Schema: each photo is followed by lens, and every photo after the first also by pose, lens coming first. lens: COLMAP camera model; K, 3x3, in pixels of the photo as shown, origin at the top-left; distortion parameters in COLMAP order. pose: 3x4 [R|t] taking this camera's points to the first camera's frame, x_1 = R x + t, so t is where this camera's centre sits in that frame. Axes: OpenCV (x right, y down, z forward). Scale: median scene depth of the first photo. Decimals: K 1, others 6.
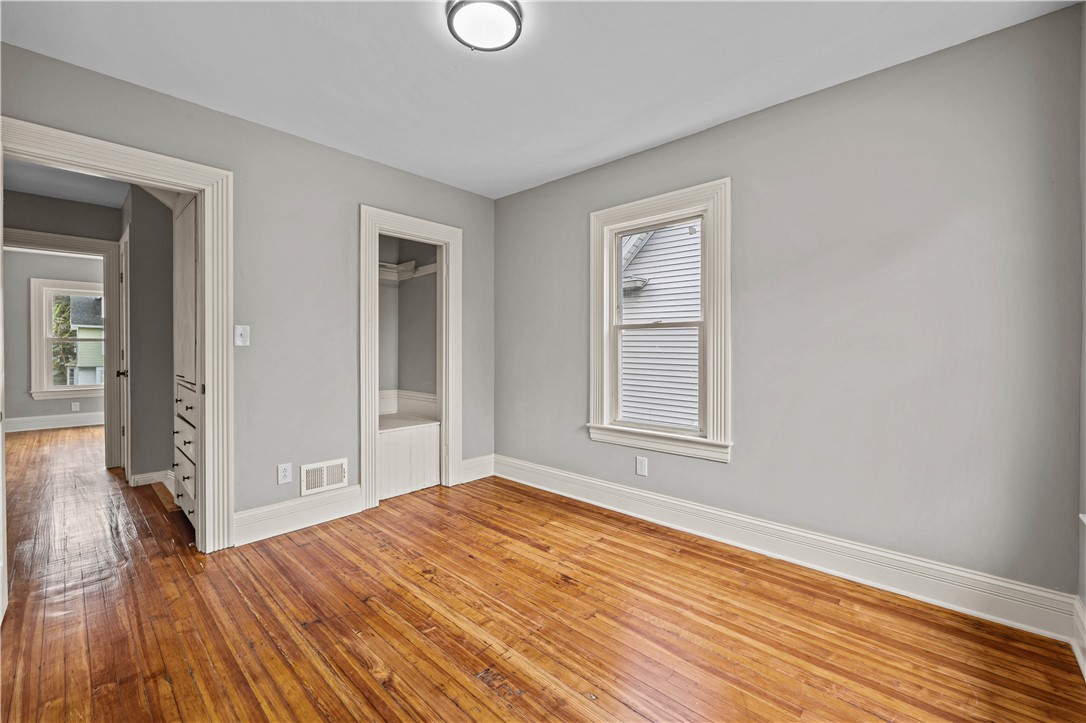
lens RADIAL K [[426.1, 0, 549.6], [0, 426.1, 350.6], [0, 0, 1]] dist [-0.001531, 0.000209]
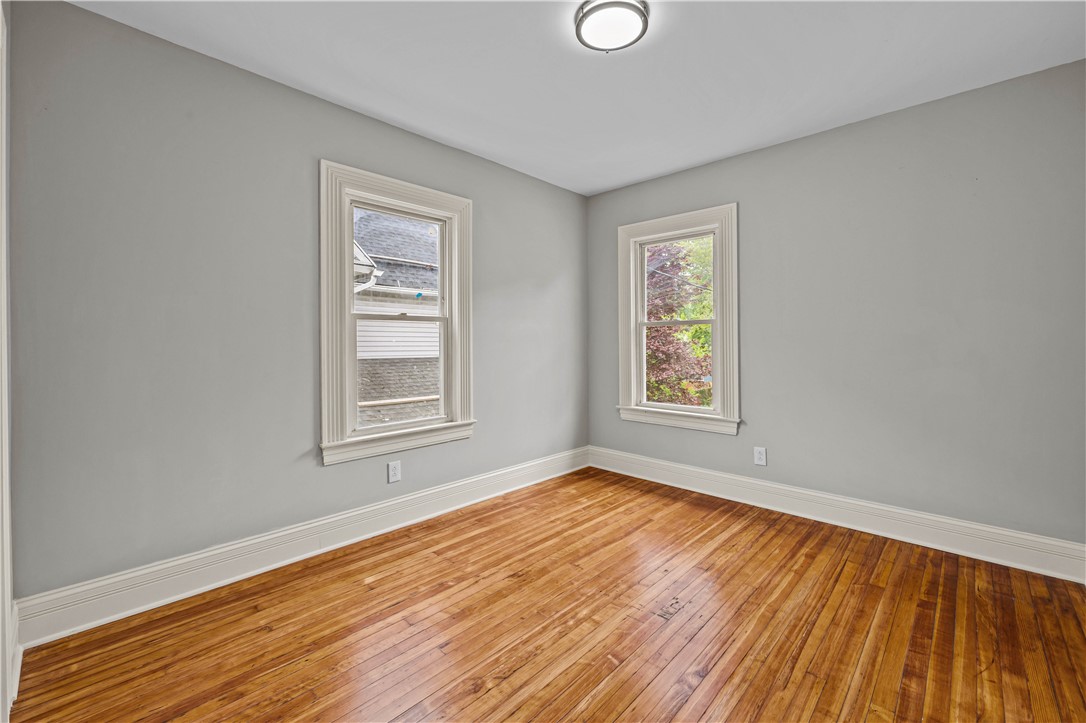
lens RADIAL K [[426.1, 0, 549.6], [0, 426.1, 350.6], [0, 0, 1]] dist [-0.001531, 0.000209]
pose [[0.057133, -0.017513, 0.998213, -0.855795], [0.005162, 0.999838, 0.017246, 0.000073], [-0.998353, 0.004167, 0.057214, 0.797356]]
